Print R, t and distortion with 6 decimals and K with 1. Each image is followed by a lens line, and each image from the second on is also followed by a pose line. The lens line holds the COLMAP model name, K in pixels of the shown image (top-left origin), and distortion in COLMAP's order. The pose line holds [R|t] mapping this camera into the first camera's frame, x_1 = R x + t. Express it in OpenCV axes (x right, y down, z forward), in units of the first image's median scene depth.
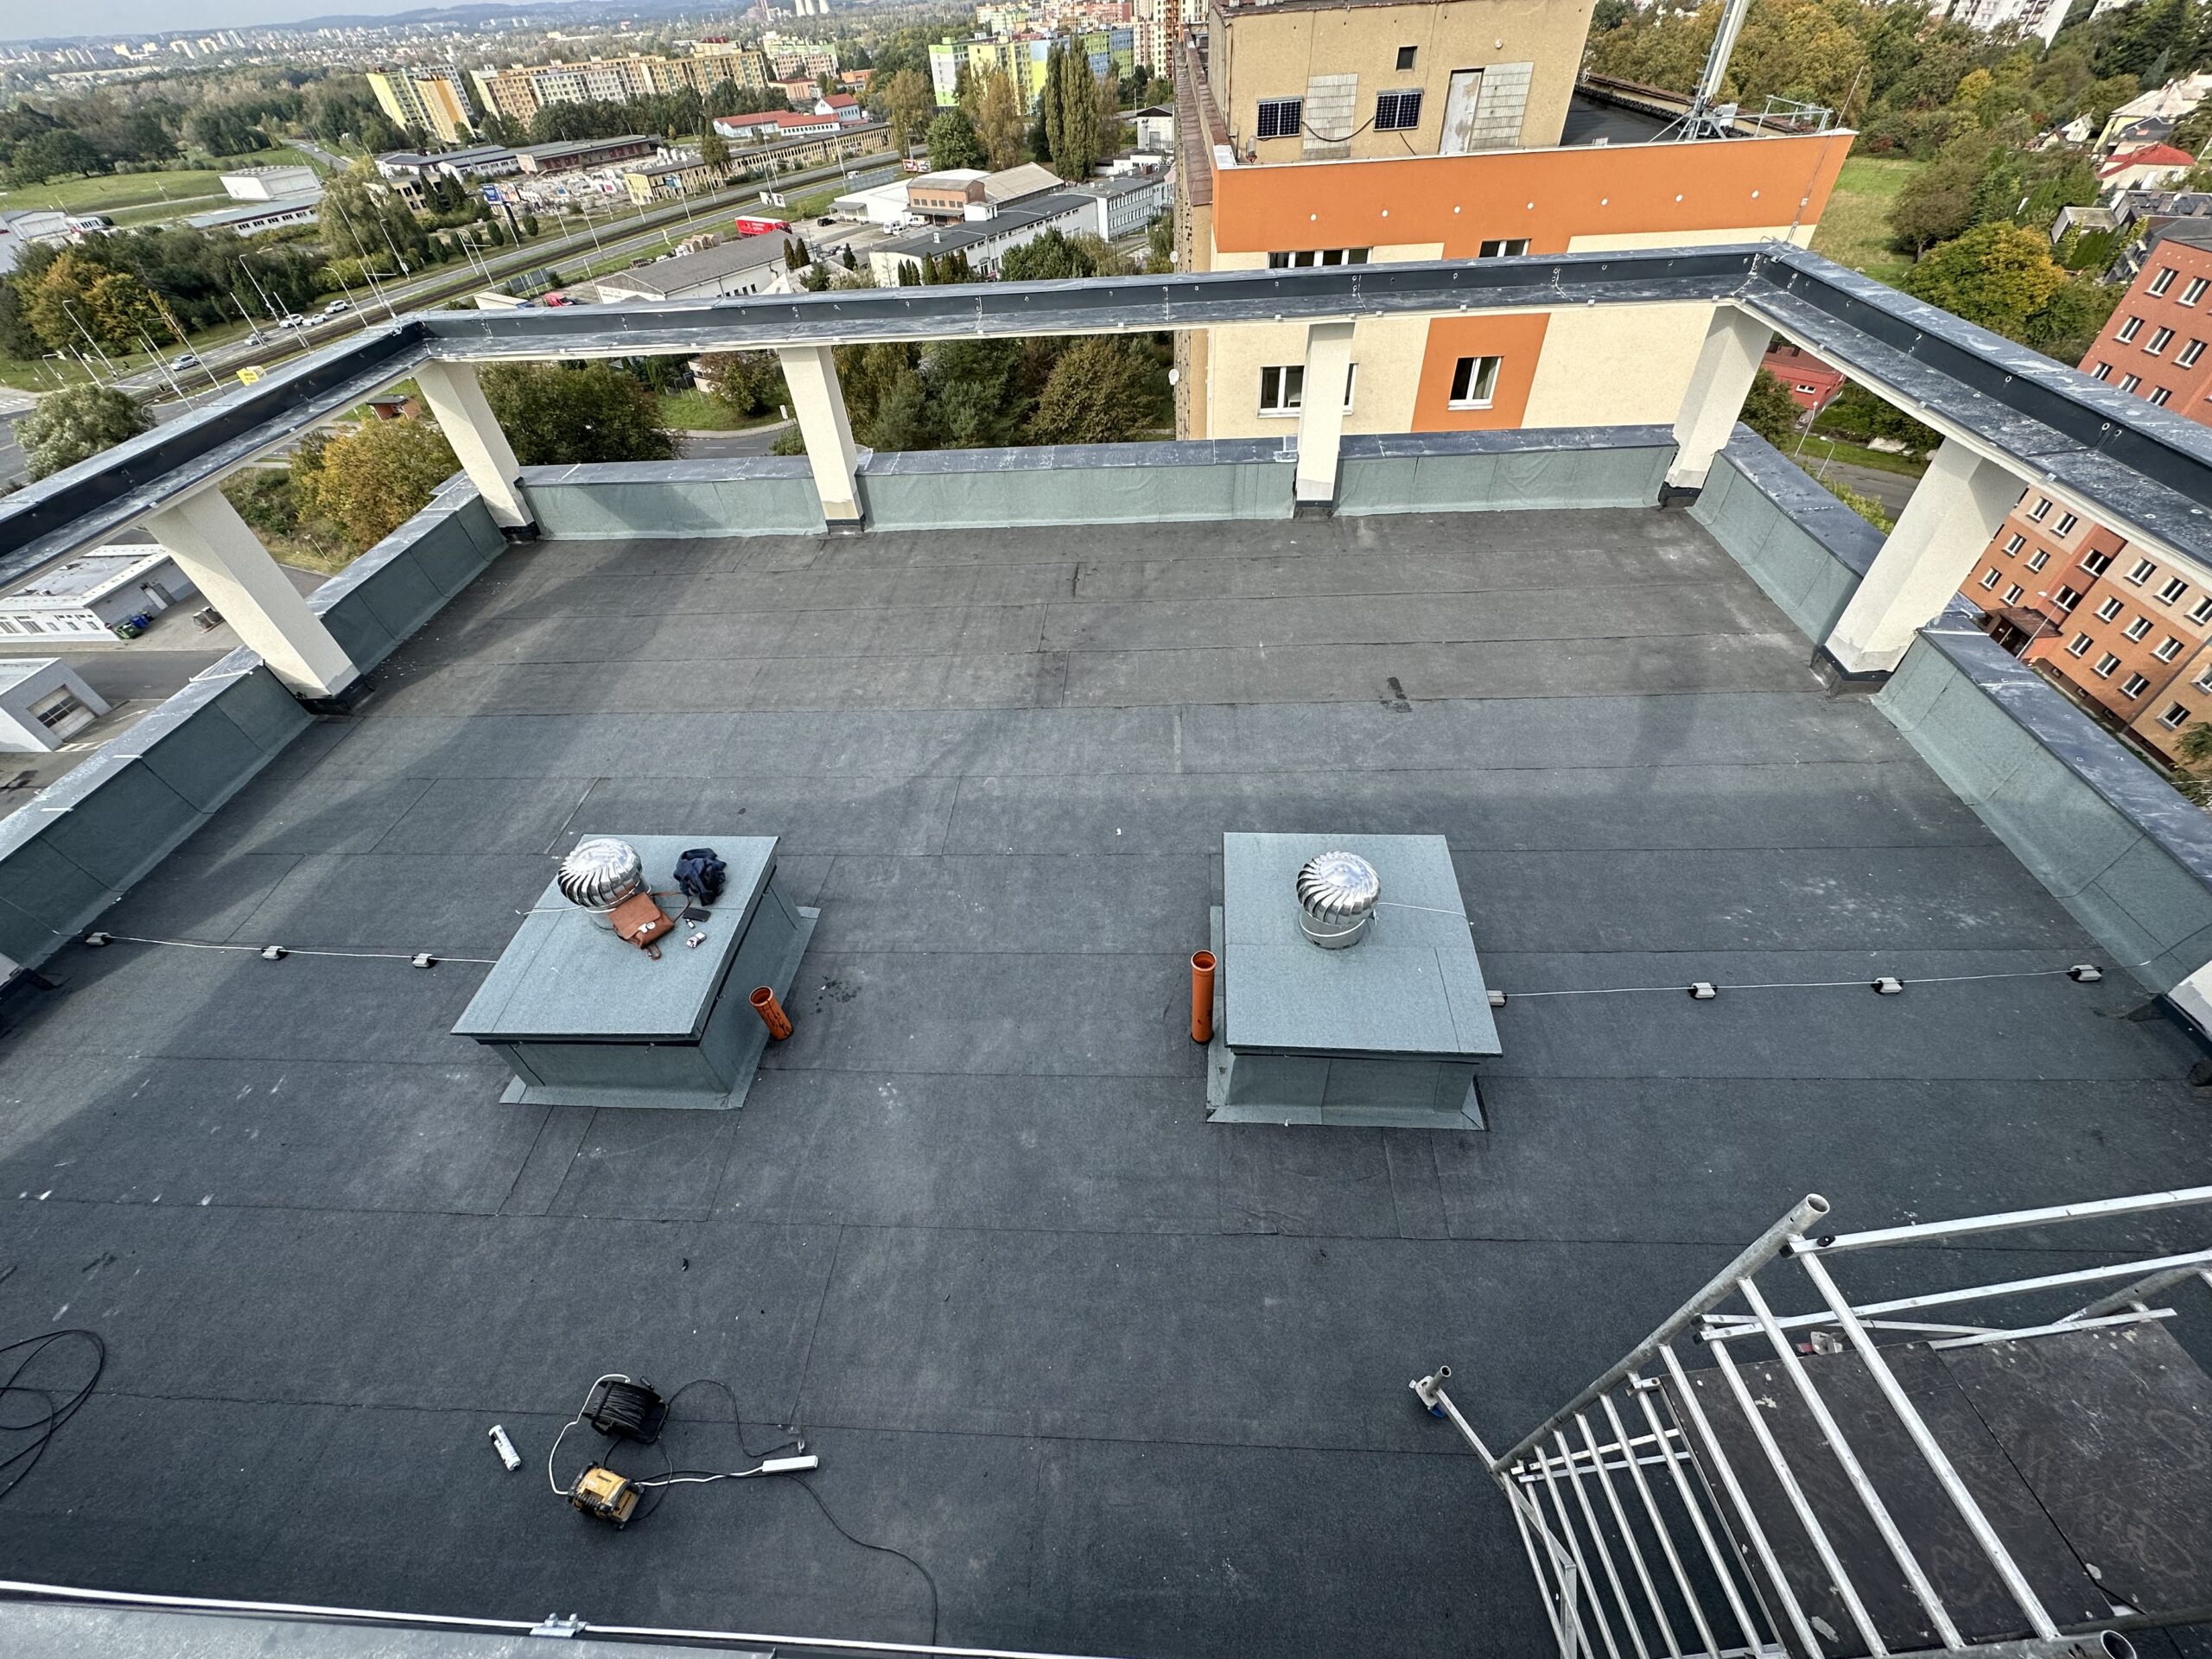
lens RADIAL K [[891.8, 0, 1106.0], [0, 891.8, 829.5], [0, 0, 1]] dist [0.002021, 0.000391]
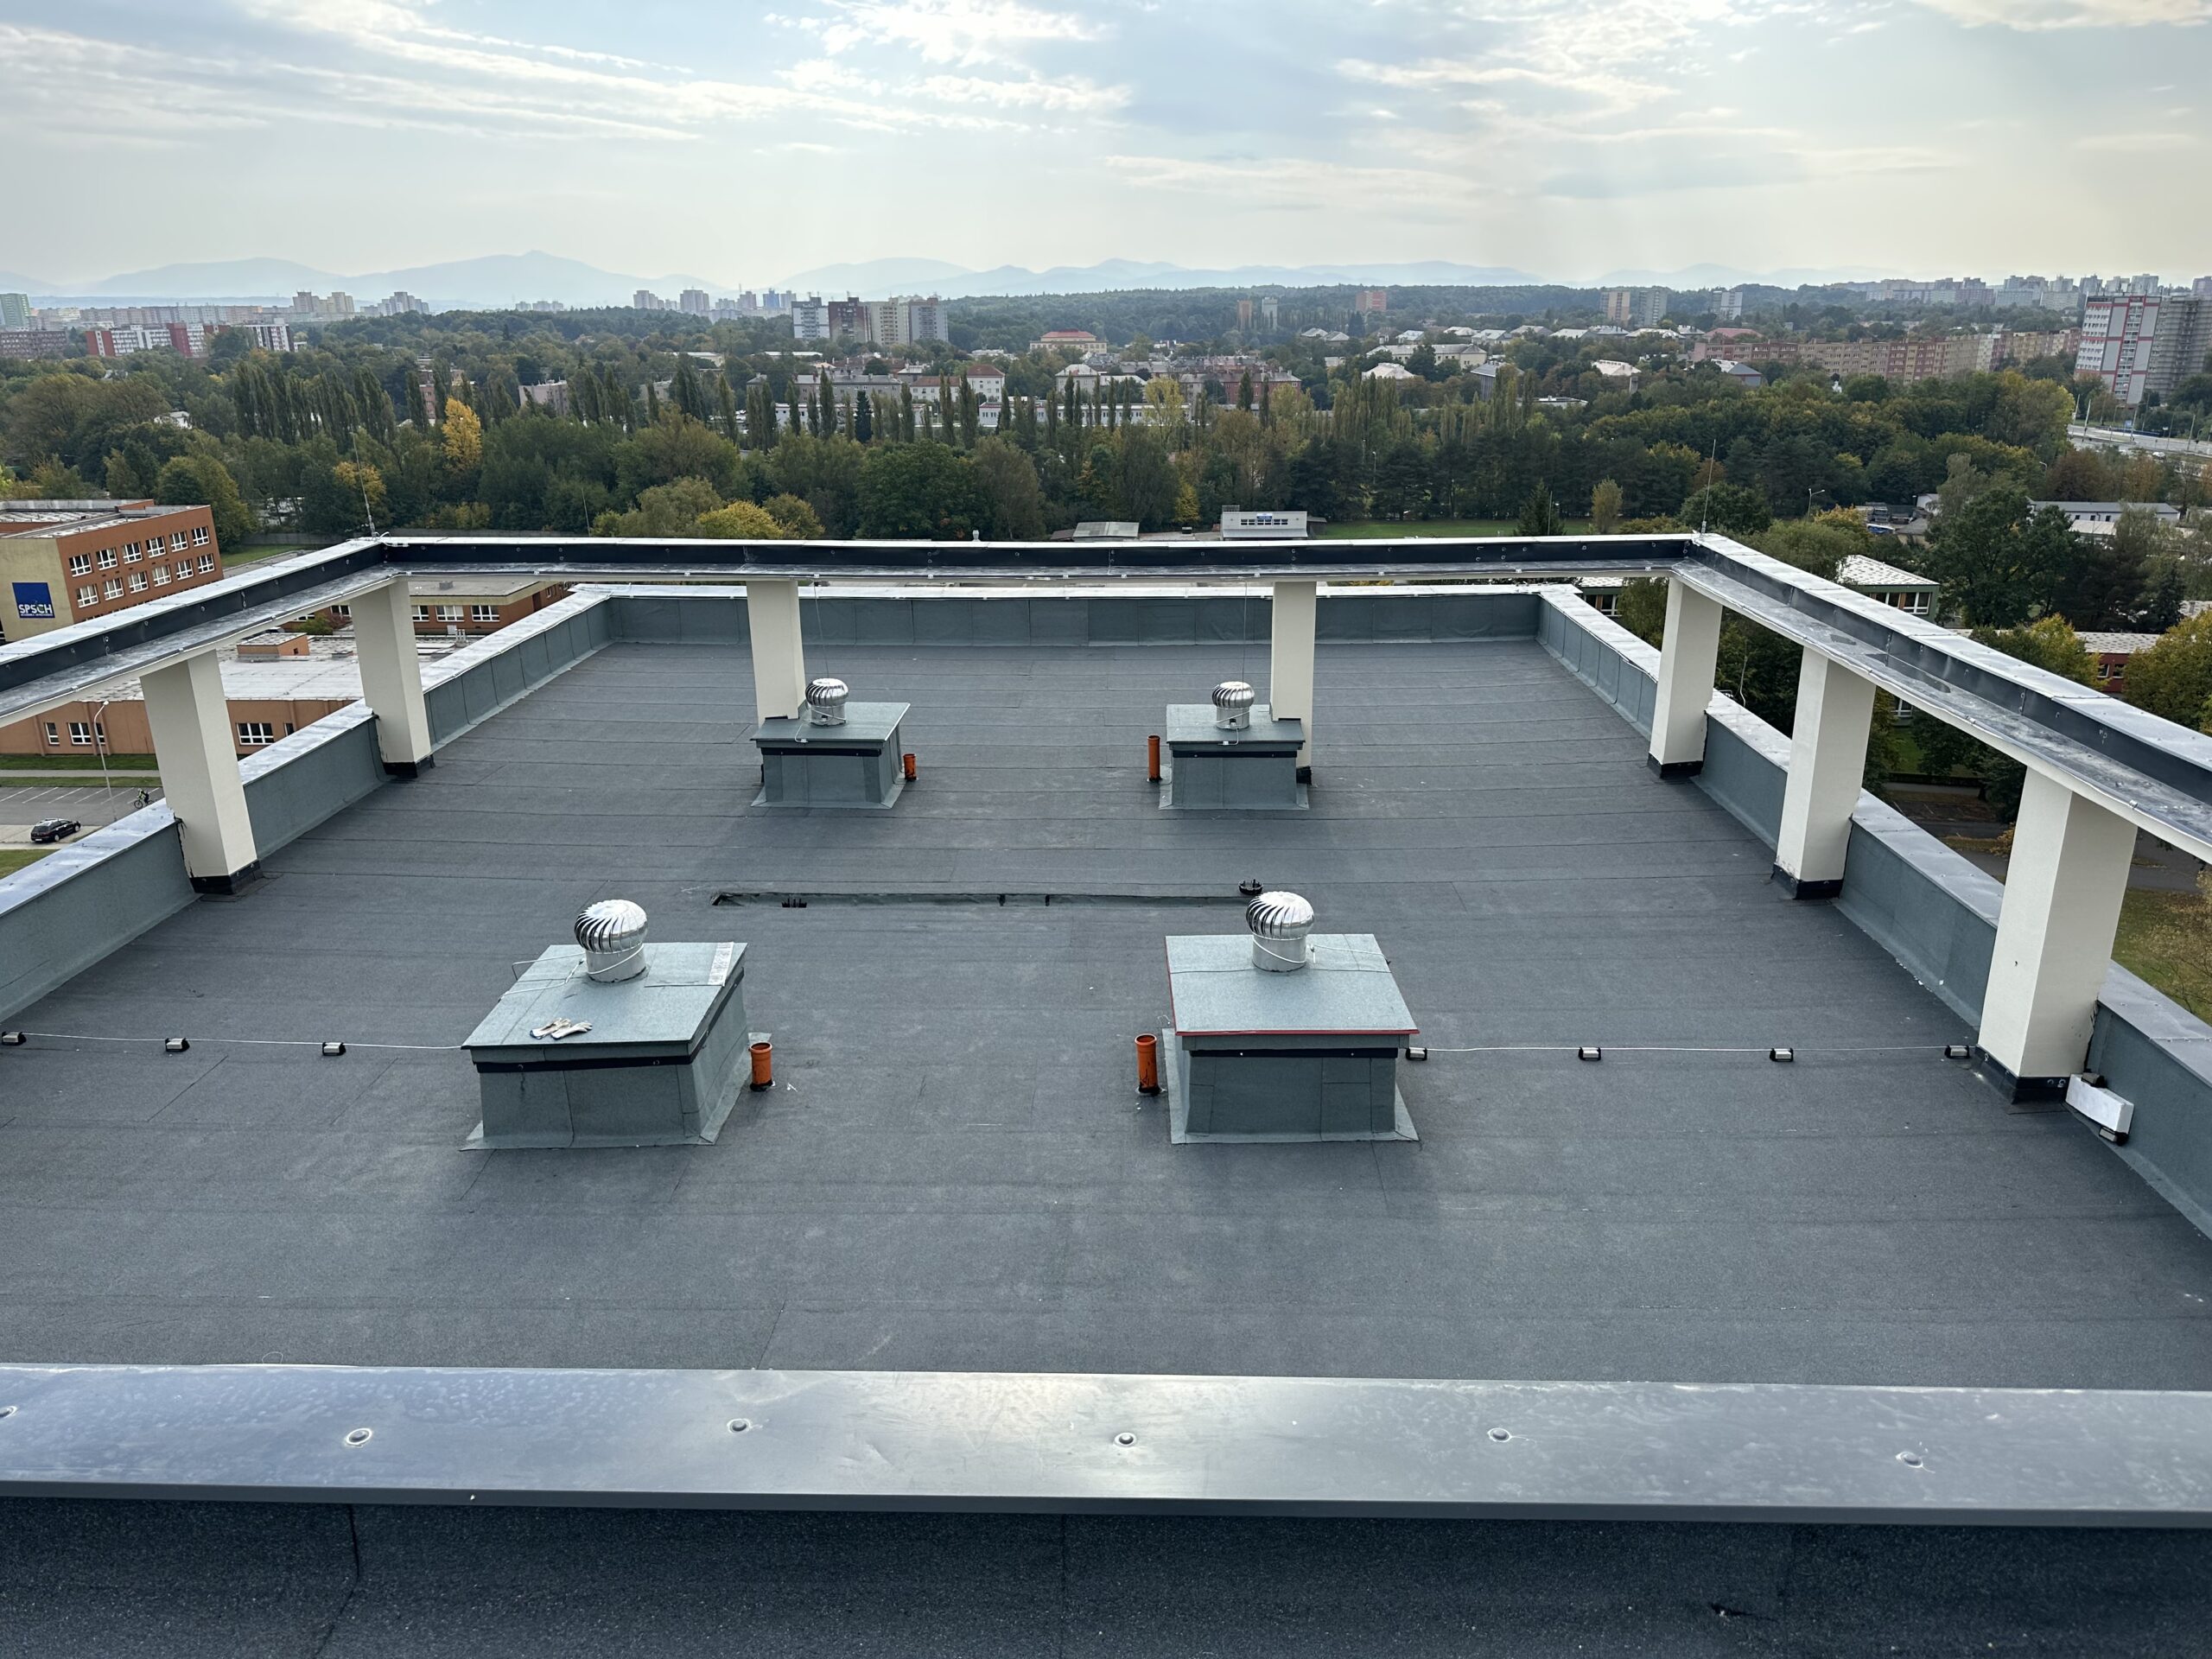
lens RADIAL K [[1566.5, 0, 1106.0], [0, 1566.5, 829.5], [0, 0, 1]] dist [0.077663, -0.122932]
pose [[0.998215, 0.034357, 0.048844, -0.043081], [-0.009457, 0.898550, -0.438770, 0.507251], [-0.058964, 0.437525, 0.897271, -0.519684]]
